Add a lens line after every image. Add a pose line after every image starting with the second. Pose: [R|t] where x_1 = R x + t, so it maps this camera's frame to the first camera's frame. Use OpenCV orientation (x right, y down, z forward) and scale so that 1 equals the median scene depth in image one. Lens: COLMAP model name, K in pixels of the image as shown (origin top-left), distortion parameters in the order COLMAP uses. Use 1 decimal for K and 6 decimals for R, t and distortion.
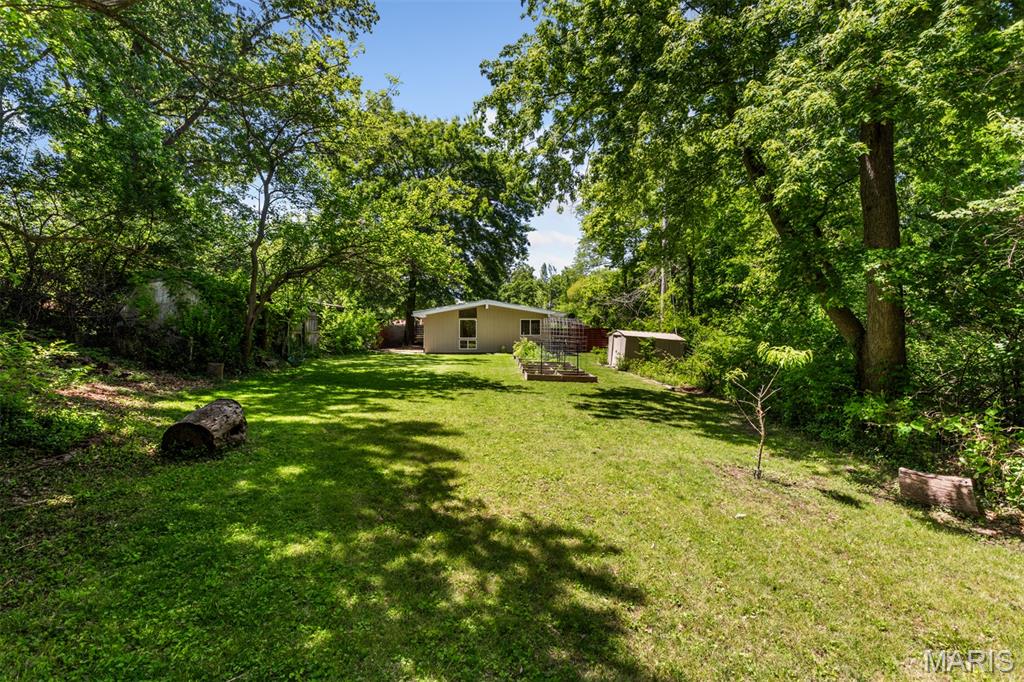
lens RADIAL K [[492.2, 0, 511.4], [0, 492.2, 341.4], [0, 0, 1]] dist [0.009816, 0.000413]
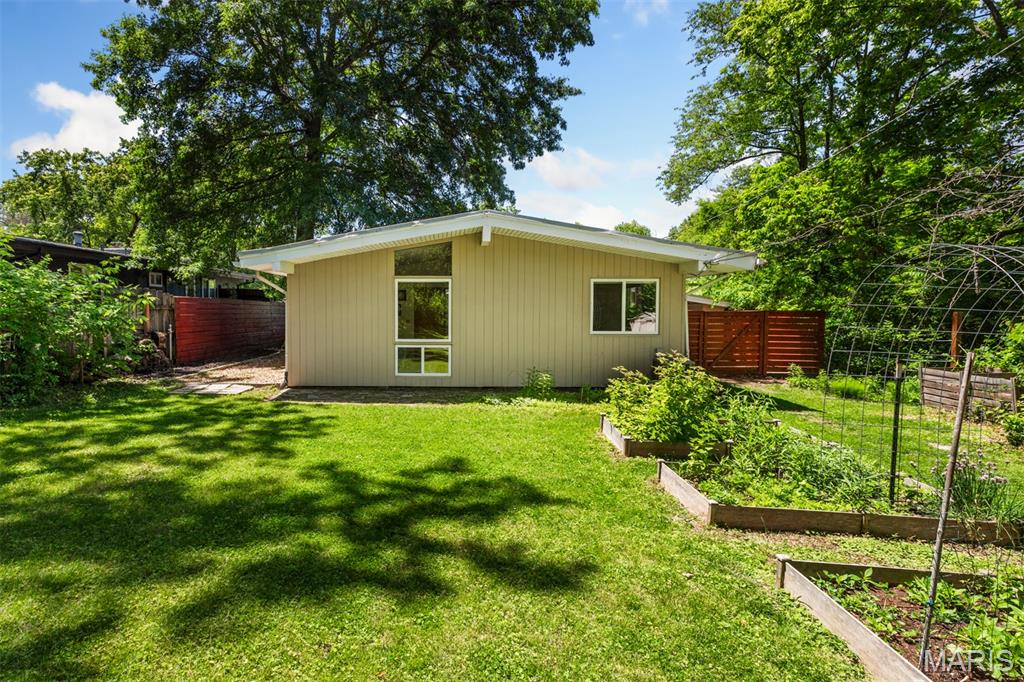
lens RADIAL K [[492.2, 0, 512.7], [0, 492.2, 336.5], [0, 0, 1]] dist [0.009816, 0.000413]
pose [[0.998319, 0.007066, 0.057528, -0.050003], [-0.009486, 0.999076, 0.041907, -0.022696], [-0.057179, -0.042382, 0.997464, 0.687321]]
